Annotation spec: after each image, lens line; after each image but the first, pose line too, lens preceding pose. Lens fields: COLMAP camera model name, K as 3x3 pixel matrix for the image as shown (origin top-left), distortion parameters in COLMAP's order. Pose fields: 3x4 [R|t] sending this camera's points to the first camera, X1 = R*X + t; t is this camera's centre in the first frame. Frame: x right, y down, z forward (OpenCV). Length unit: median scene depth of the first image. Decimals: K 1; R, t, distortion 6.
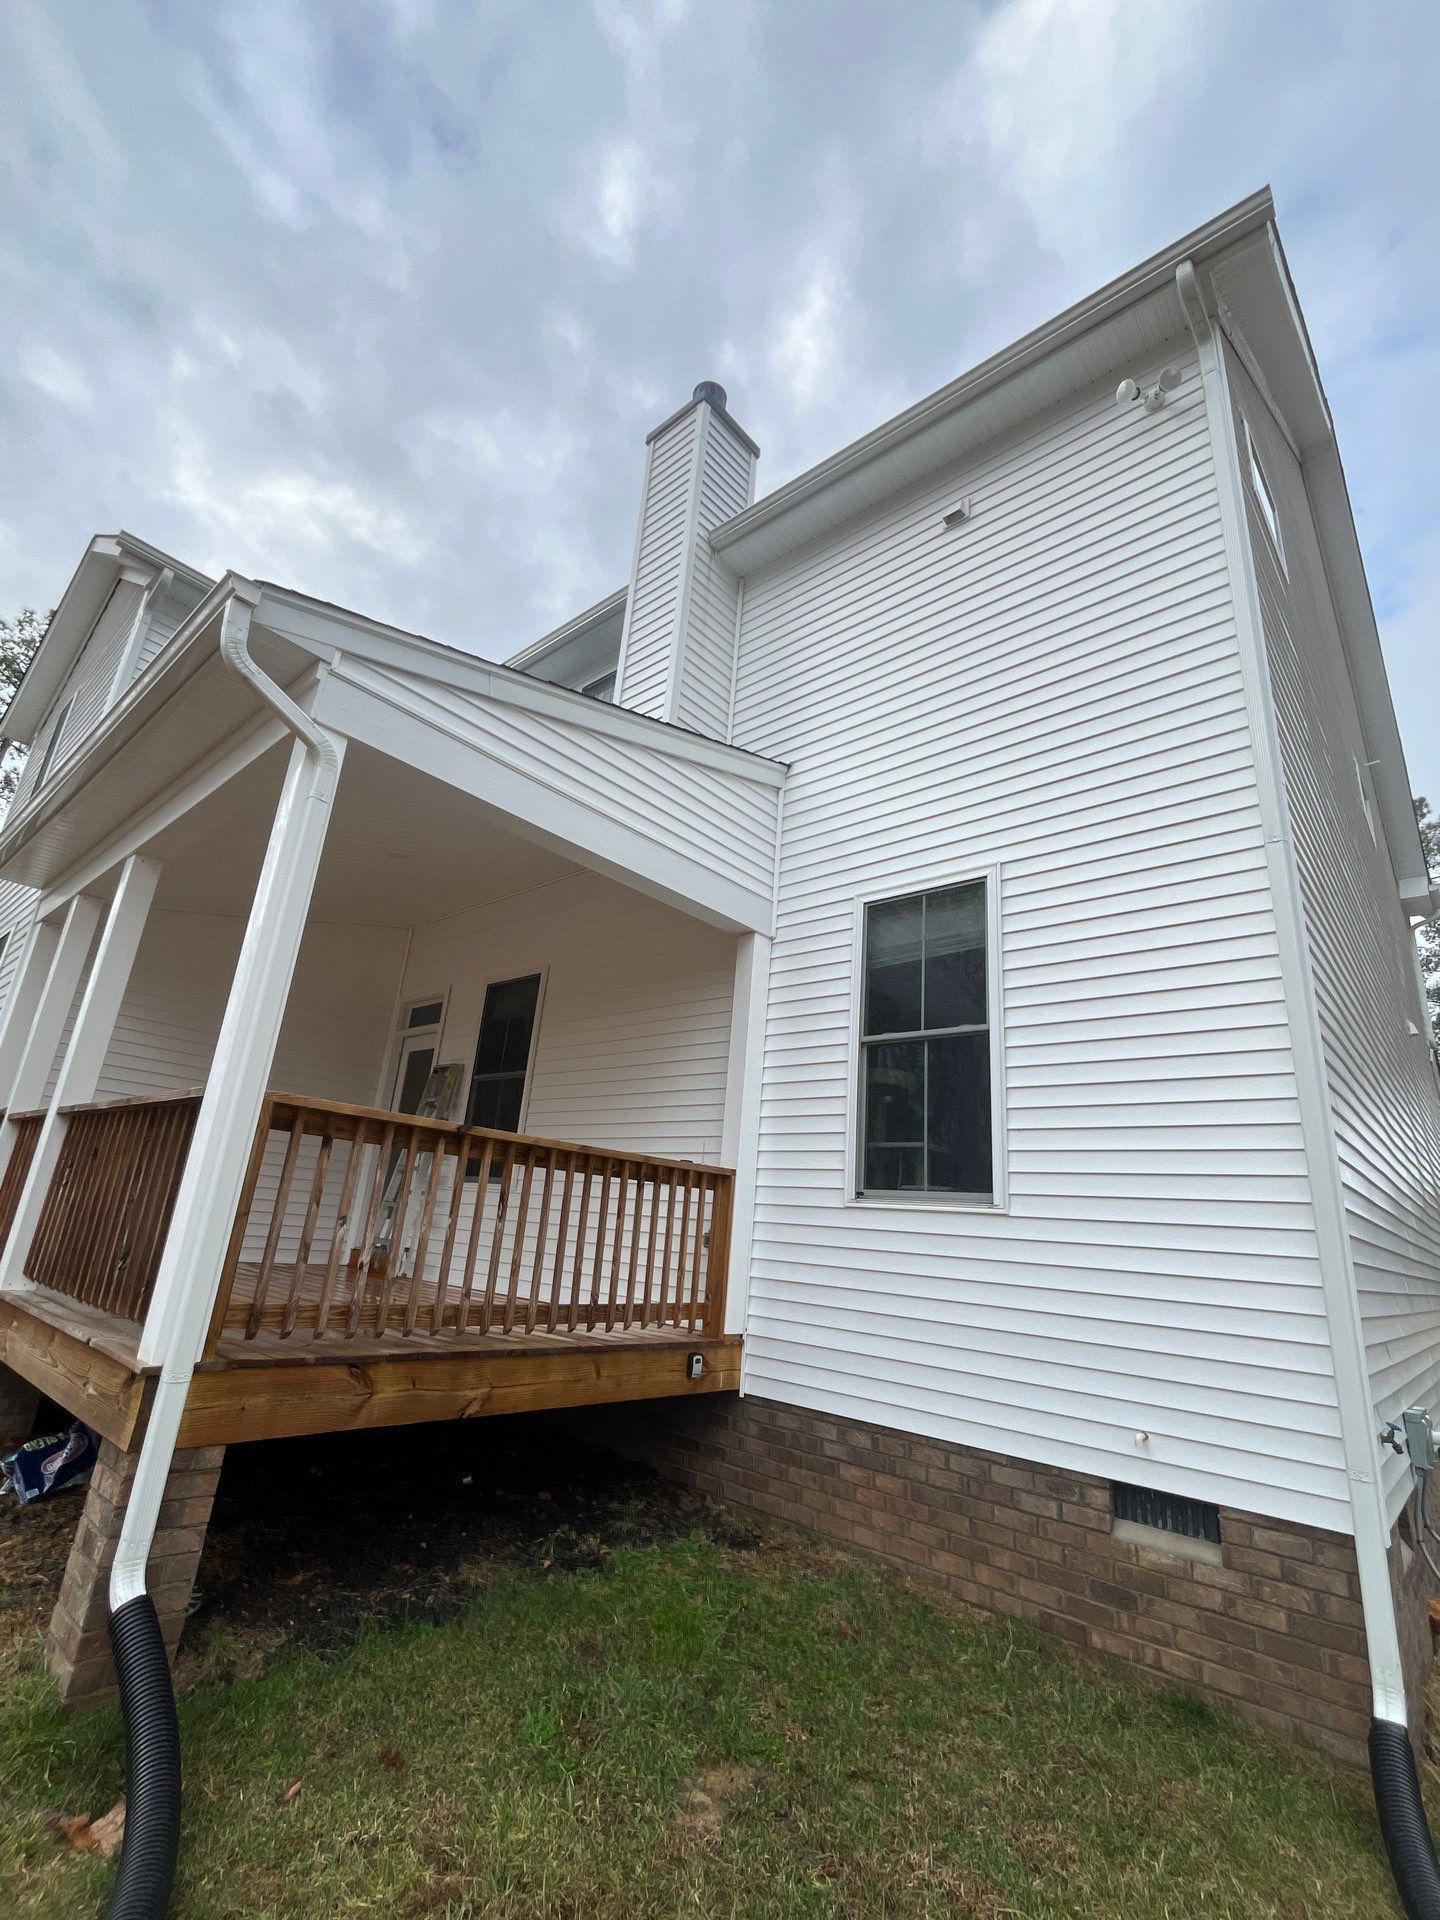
lens RADIAL K [[860.9, 0, 728.9], [0, 860.9, 953.0], [0, 0, 1]] dist [-0.000539, -0.001263]
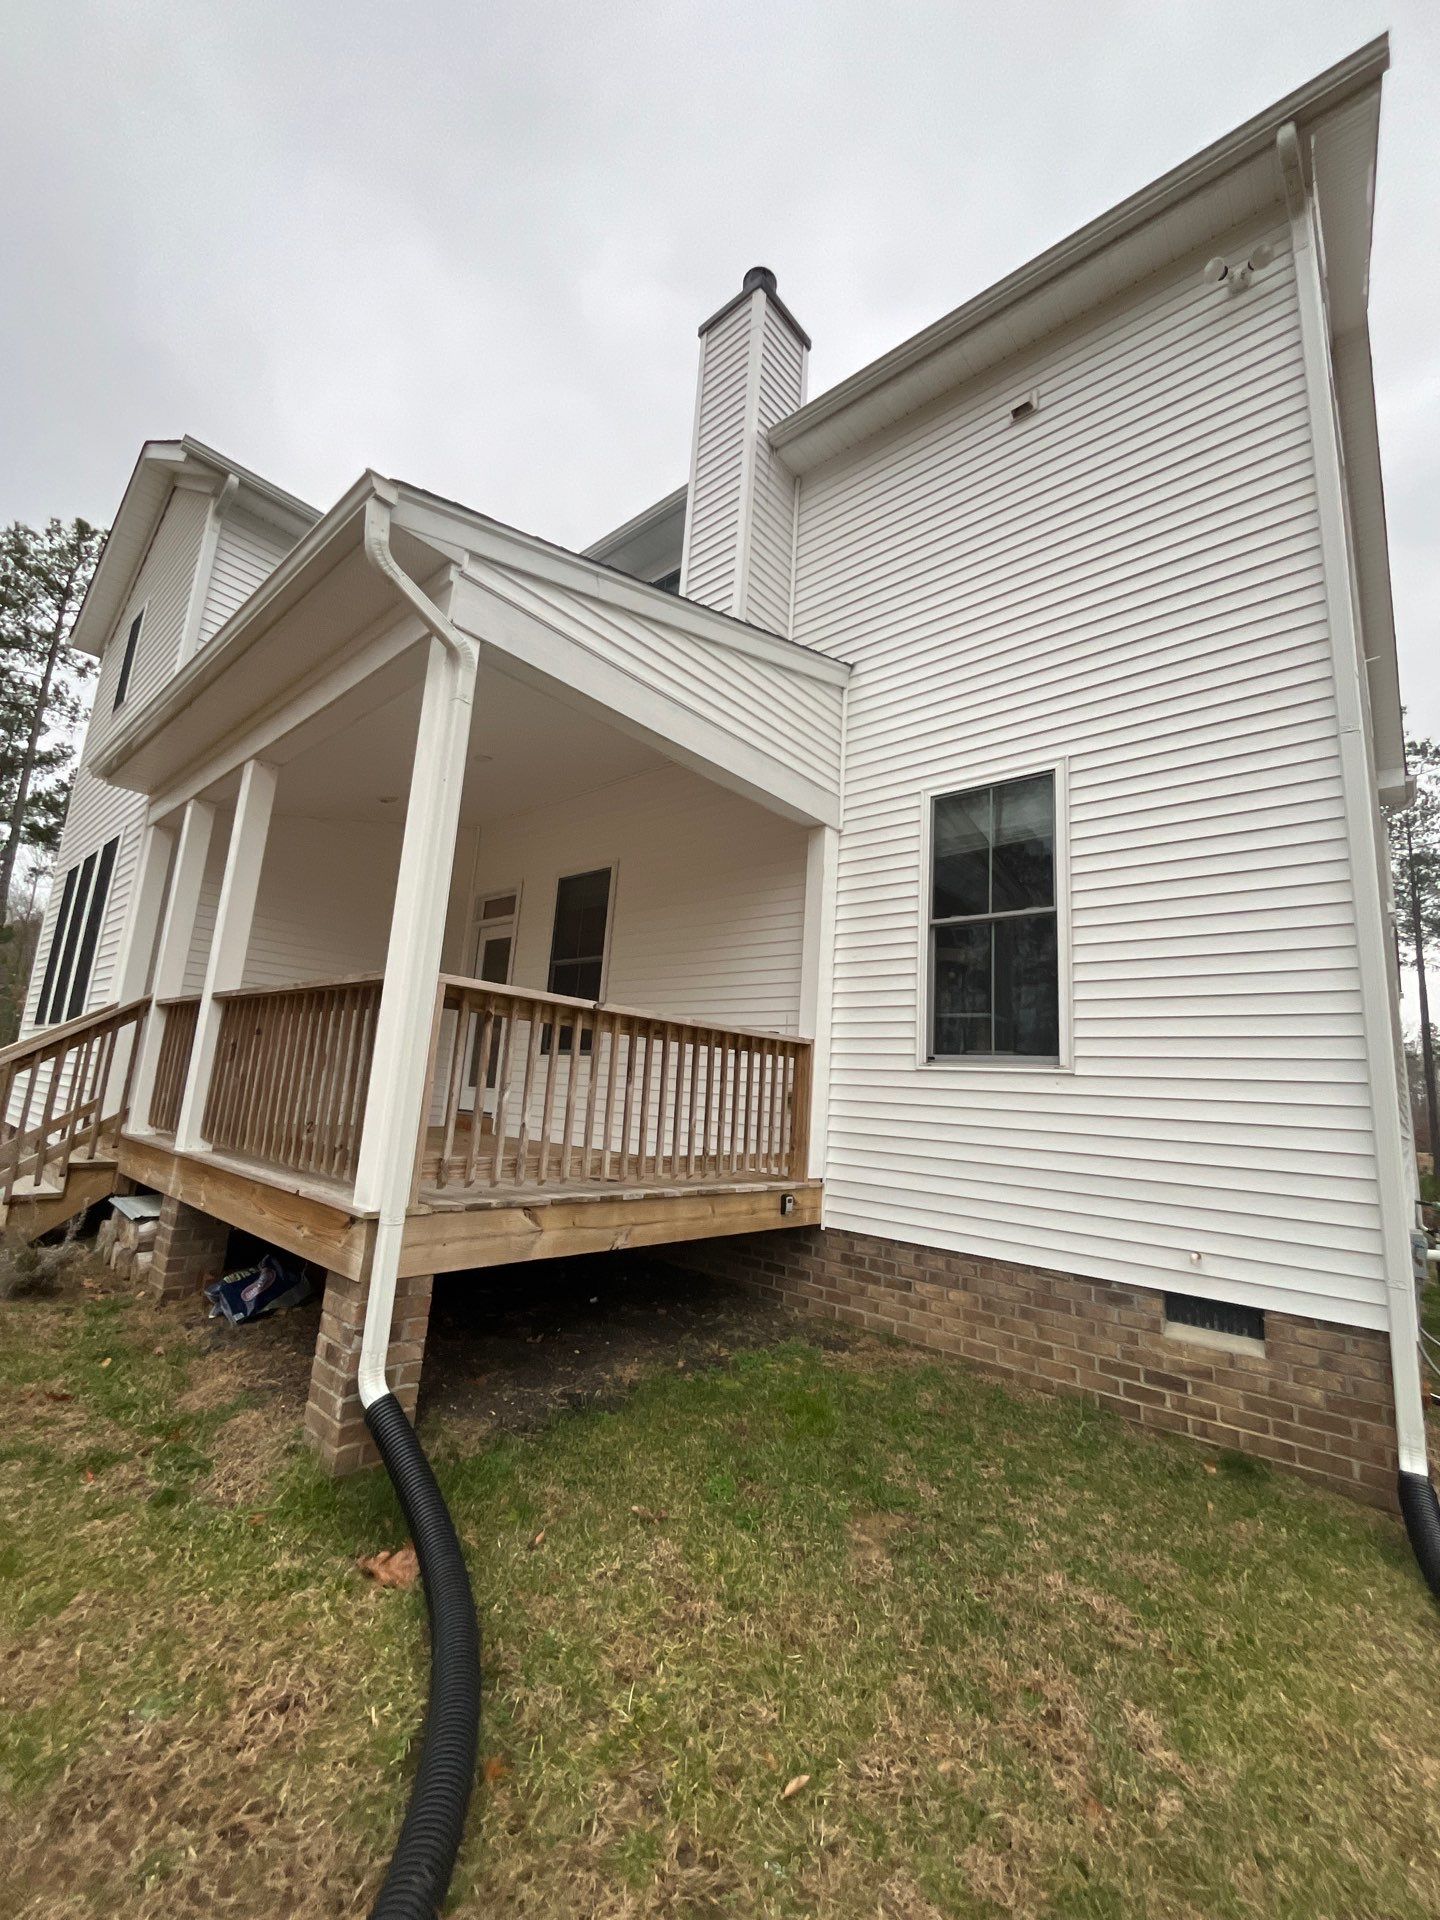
lens RADIAL K [[778.2, 0, 727.1], [0, 778.2, 953.4], [0, 0, 1]] dist [-0.002174, -0.000644]
pose [[0.999900, -0.013626, 0.003878, -0.121377], [0.012993, 0.991120, 0.132335, 0.004952], [-0.005647, -0.132271, 0.991197, 0.008613]]
